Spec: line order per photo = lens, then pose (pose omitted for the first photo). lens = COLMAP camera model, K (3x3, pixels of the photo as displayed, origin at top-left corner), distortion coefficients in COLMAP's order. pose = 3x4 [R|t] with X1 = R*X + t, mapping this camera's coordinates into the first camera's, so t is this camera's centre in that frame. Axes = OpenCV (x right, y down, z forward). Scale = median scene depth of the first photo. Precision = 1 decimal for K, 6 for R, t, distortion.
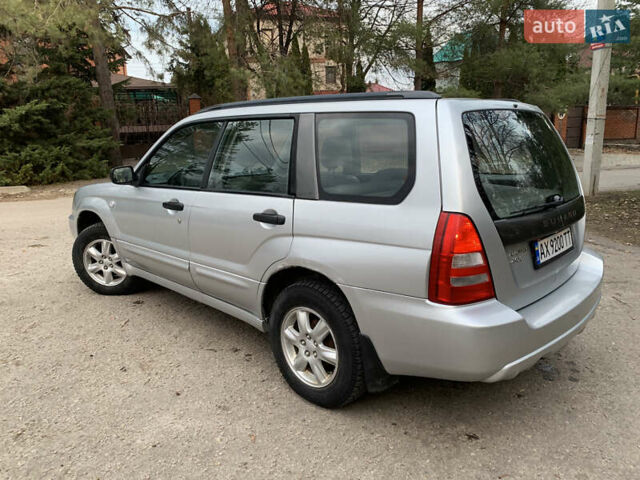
lens RADIAL K [[486.5, 0, 326.3], [0, 486.5, 221.6], [0, 0, 1]] dist [0.003139, 0.004808]
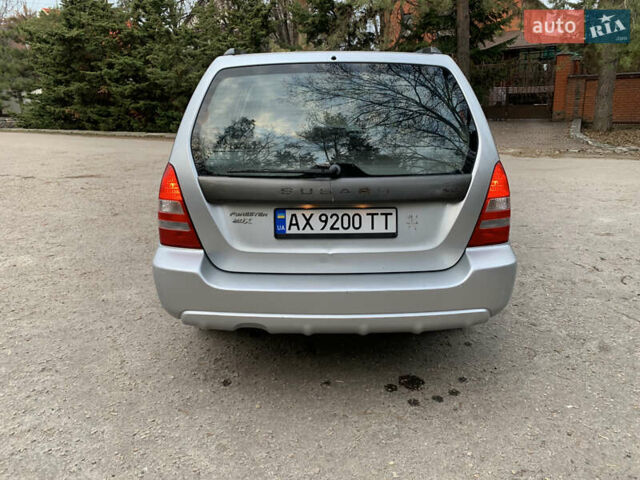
lens RADIAL K [[486.5, 0, 326.3], [0, 486.5, 221.6], [0, 0, 1]] dist [0.003139, 0.004808]
pose [[0.690789, 0.180666, -0.700121, 1.038537], [-0.125928, 0.983544, 0.129553, -0.061207], [0.712006, -0.001329, 0.702172, 0.380951]]
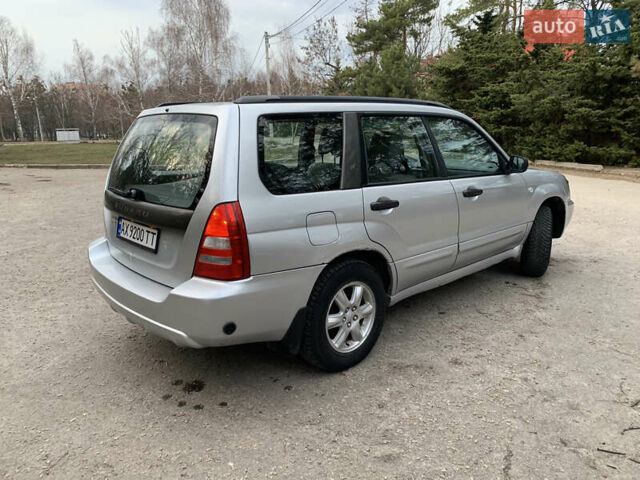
lens RADIAL K [[486.5, 0, 326.3], [0, 486.5, 221.6], [0, 0, 1]] dist [0.003139, 0.004808]
pose [[-0.059761, 0.204306, -0.977081, 1.523241], [-0.167661, 0.962870, 0.211590, -0.289485], [0.984032, 0.176463, -0.023288, 1.434711]]
